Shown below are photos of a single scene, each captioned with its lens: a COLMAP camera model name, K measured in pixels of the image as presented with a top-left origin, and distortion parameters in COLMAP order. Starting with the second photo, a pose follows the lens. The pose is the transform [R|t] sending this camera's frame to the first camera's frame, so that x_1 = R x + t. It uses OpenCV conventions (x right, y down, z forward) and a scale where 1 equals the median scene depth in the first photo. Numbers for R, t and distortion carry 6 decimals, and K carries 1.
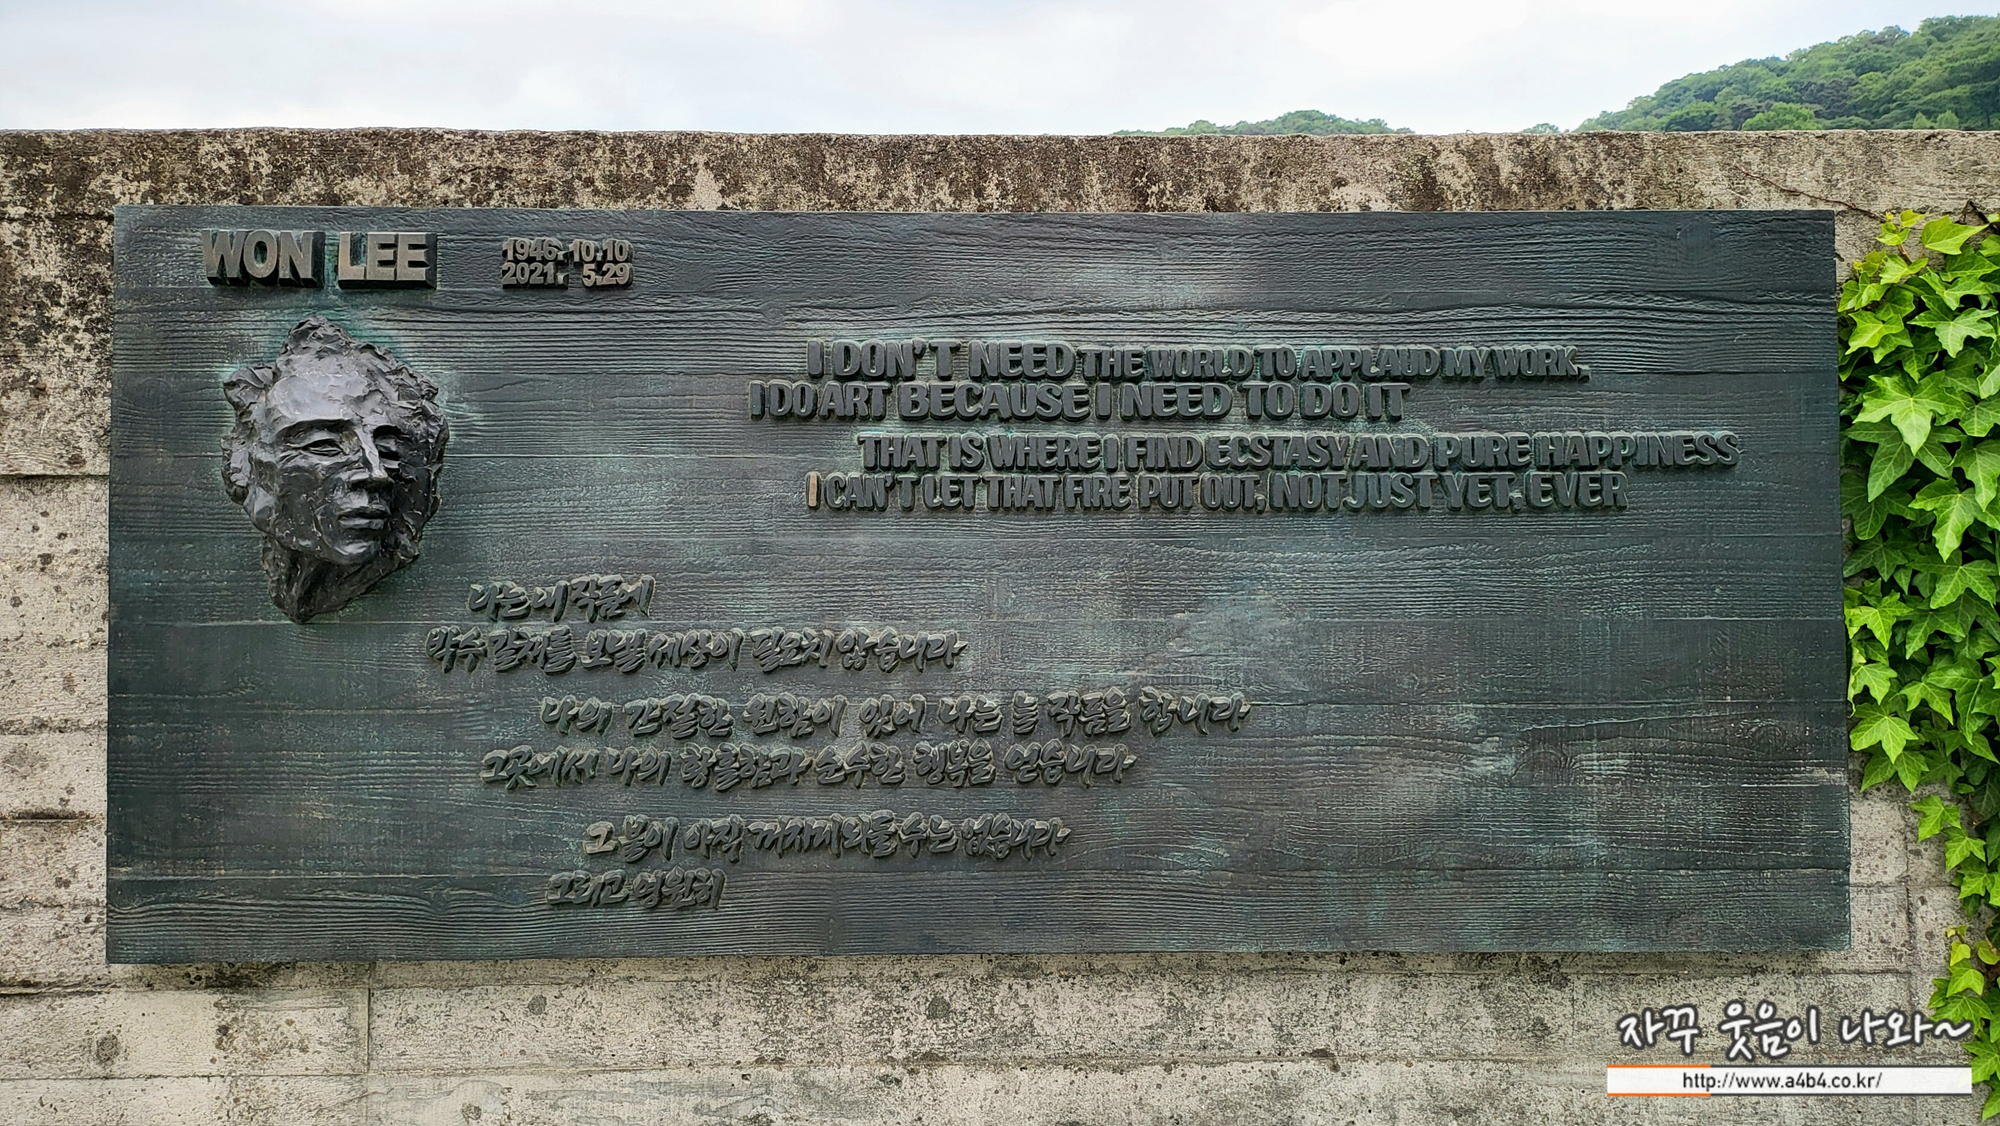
lens RADIAL K [[1573.6, 0, 1041.1], [0, 1573.6, 543.6], [0, 0, 1]] dist [0.073658, -0.084560]
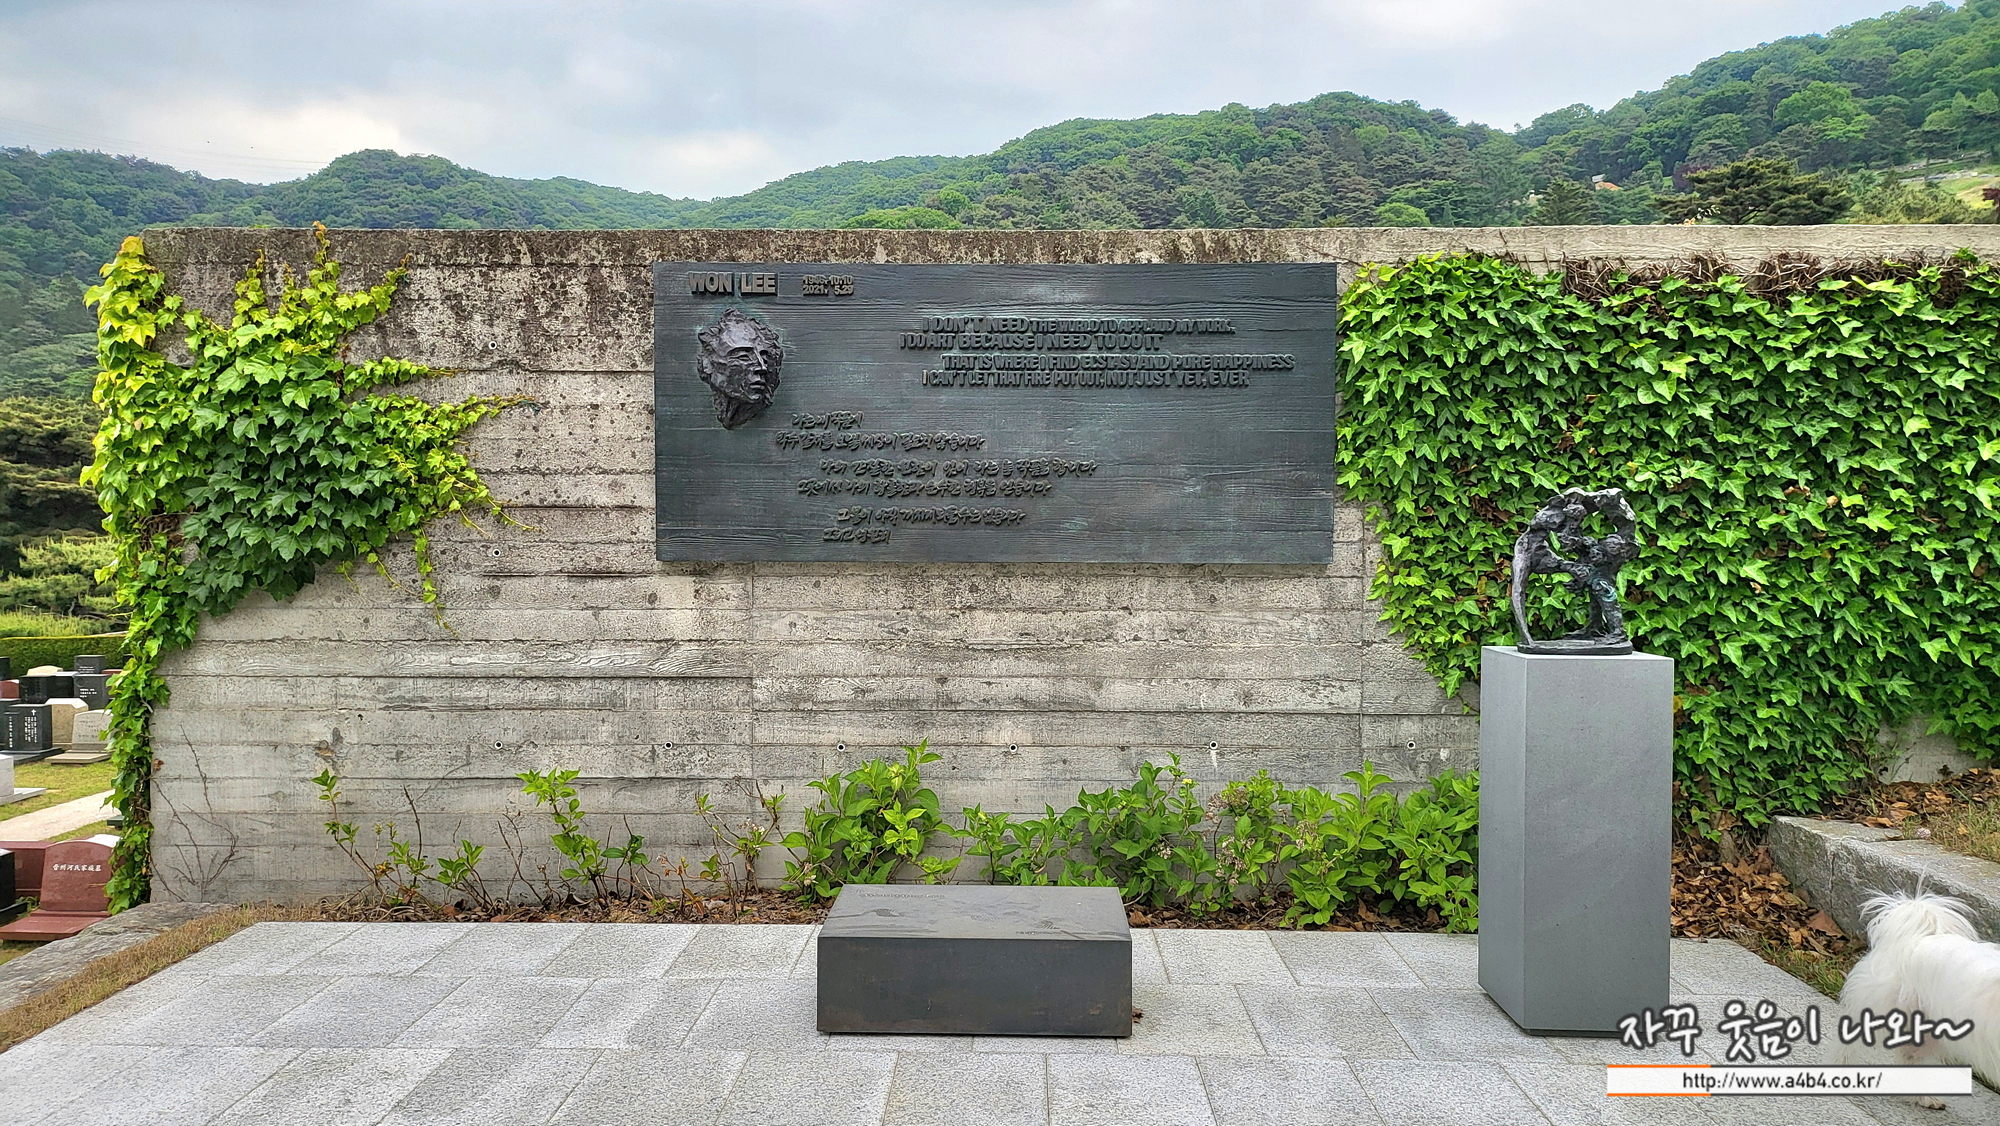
lens RADIAL K [[1472.5, 0, 1009.6], [0, 1472.5, 689.6], [0, 0, 1]] dist [0.060400, -0.056583]
pose [[0.999136, 0.011126, -0.040033, 0.090951], [-0.006520, 0.993529, 0.113390, 0.192098], [0.041036, -0.113031, 0.992744, -1.387545]]
